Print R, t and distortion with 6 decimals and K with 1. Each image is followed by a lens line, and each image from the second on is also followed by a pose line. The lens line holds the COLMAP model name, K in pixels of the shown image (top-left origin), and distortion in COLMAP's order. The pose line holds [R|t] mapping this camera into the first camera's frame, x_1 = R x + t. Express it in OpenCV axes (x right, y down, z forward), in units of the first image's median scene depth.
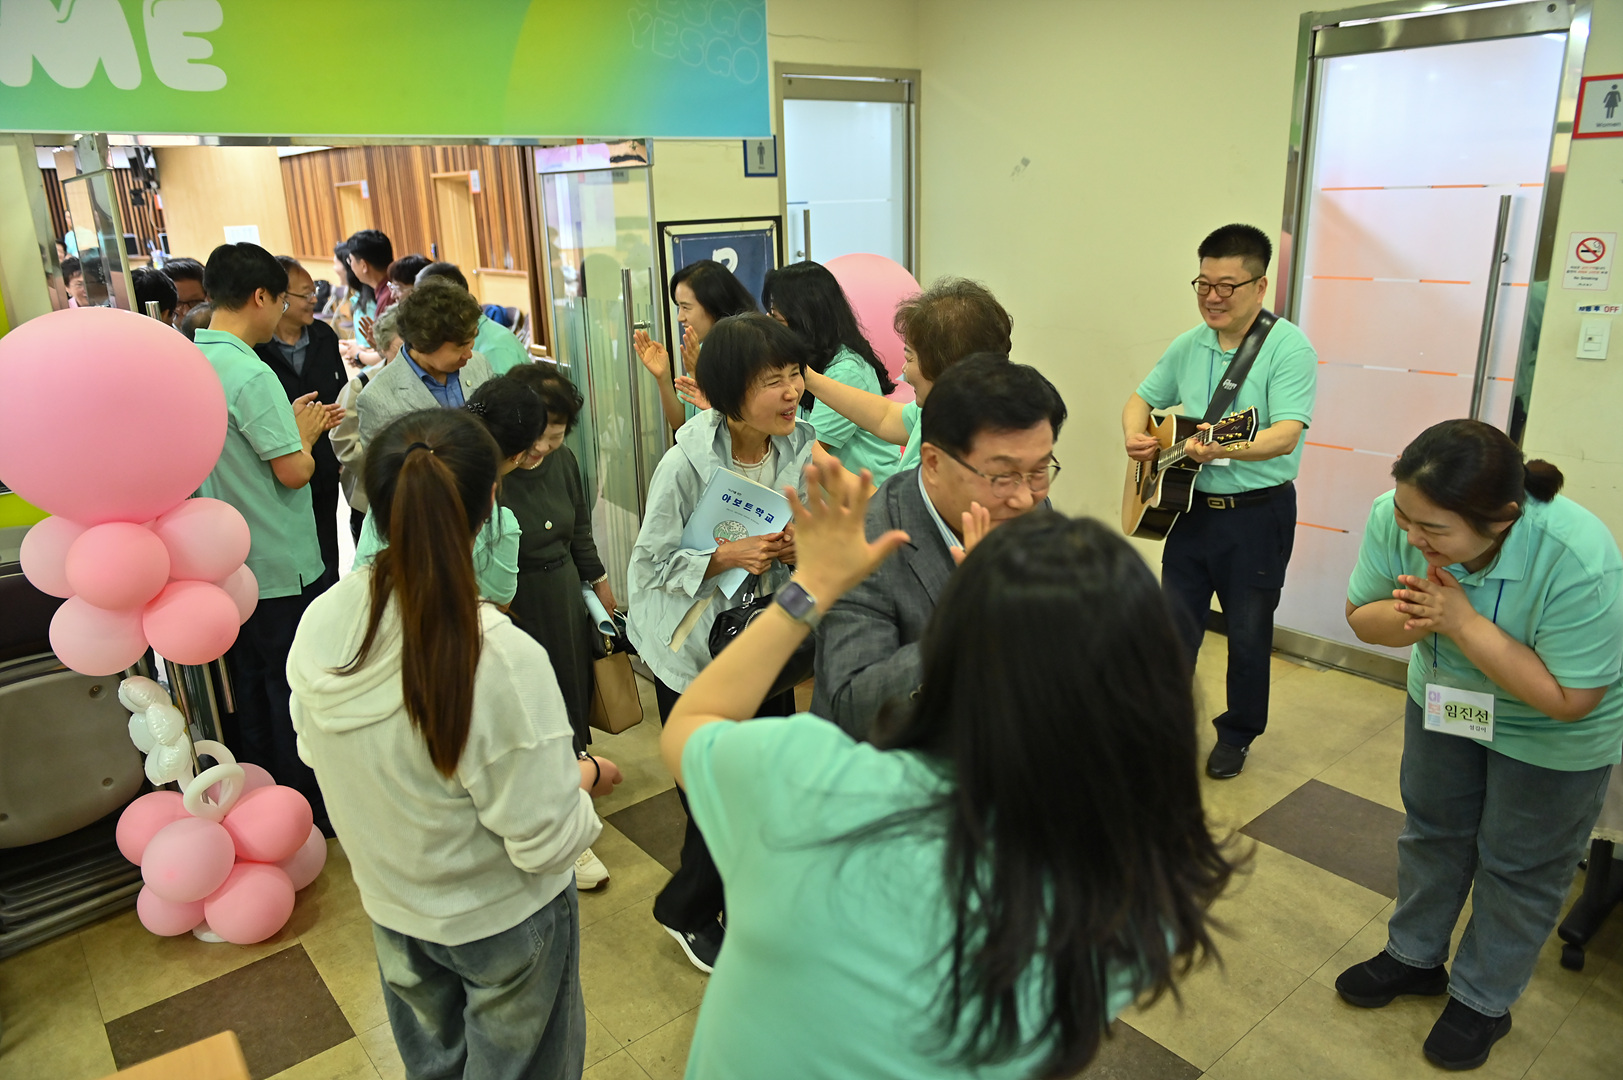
lens RADIAL K [[1106.5, 0, 809.9], [0, 1106.5, 523.5], [0, 0, 1]] dist [-0.006444, -0.001213]
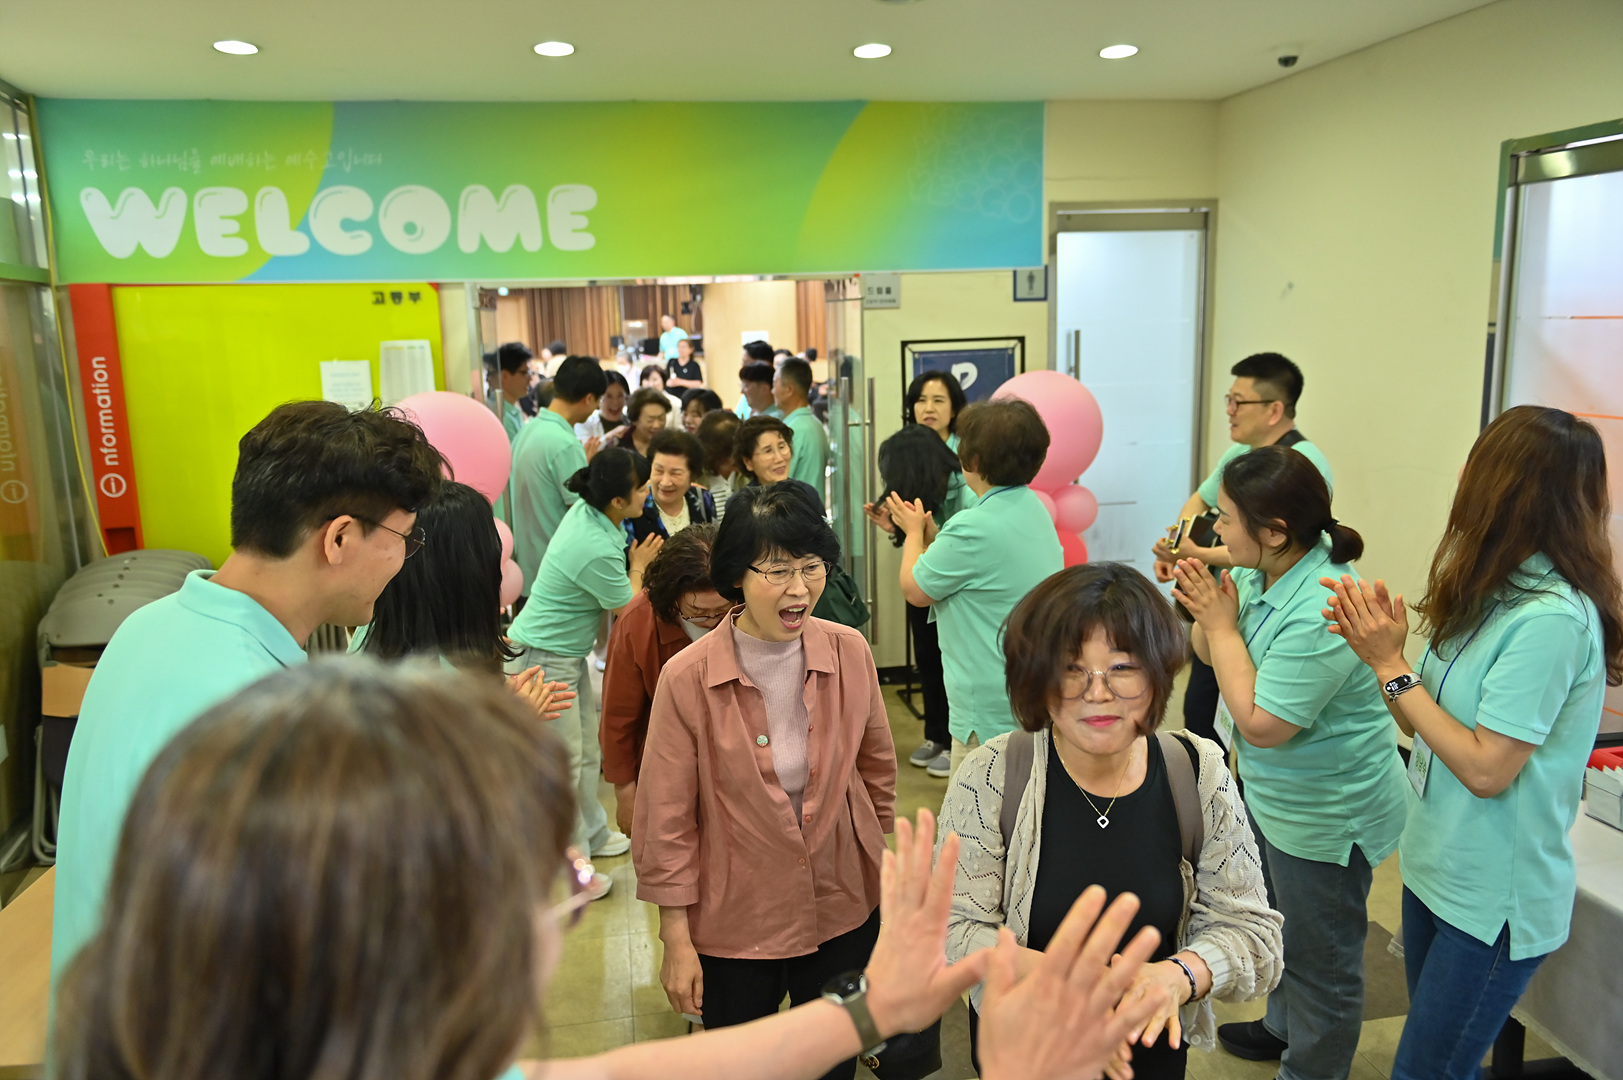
lens RADIAL K [[1141.7, 0, 801.1], [0, 1141.7, 513.3], [0, 0, 1]] dist [-0.003992, -0.003173]
pose [[0.868056, 0.089579, -0.488318, 0.461670], [-0.138160, 0.988321, -0.064297, 0.009408], [0.476855, 0.123280, 0.870294, -0.129863]]
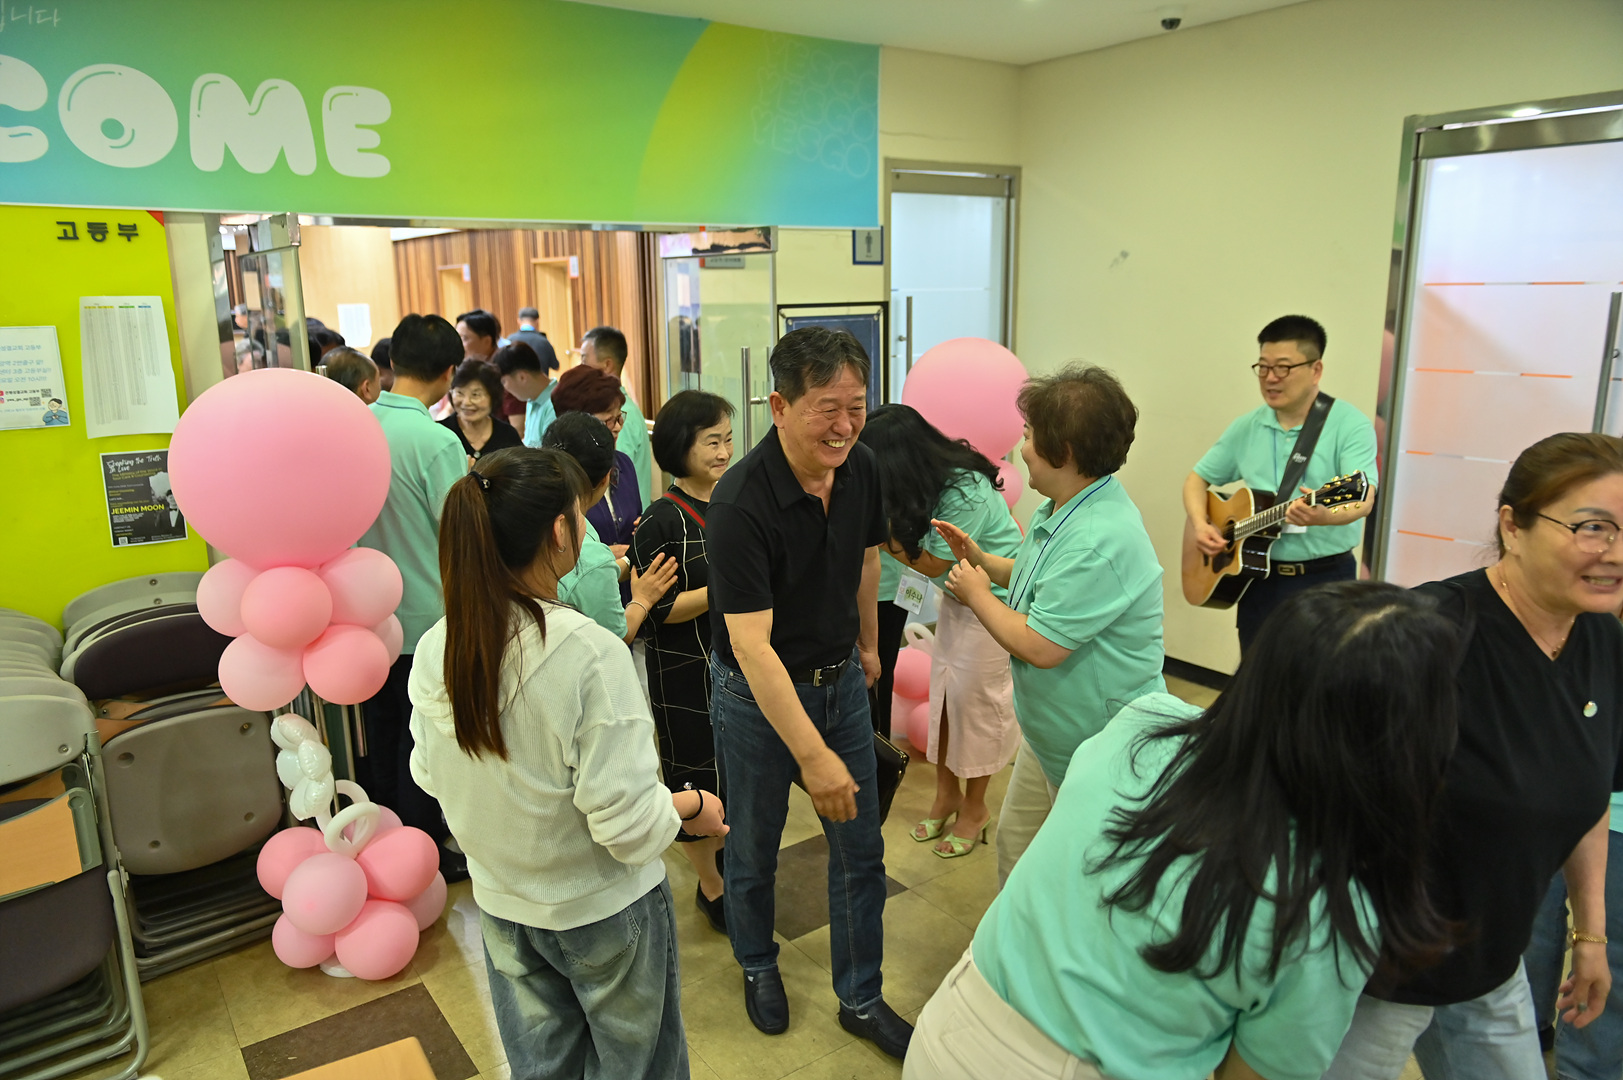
lens RADIAL K [[1102.1, 0, 808.7], [0, 1102.1, 532.2], [0, 0, 1]] dist [-0.005915, -0.004591]
pose [[0.997926, 0.029439, -0.057241, -0.044810], [-0.033324, 0.997118, -0.068150, 0.015151], [0.055070, 0.069917, 0.996032, -0.029217]]
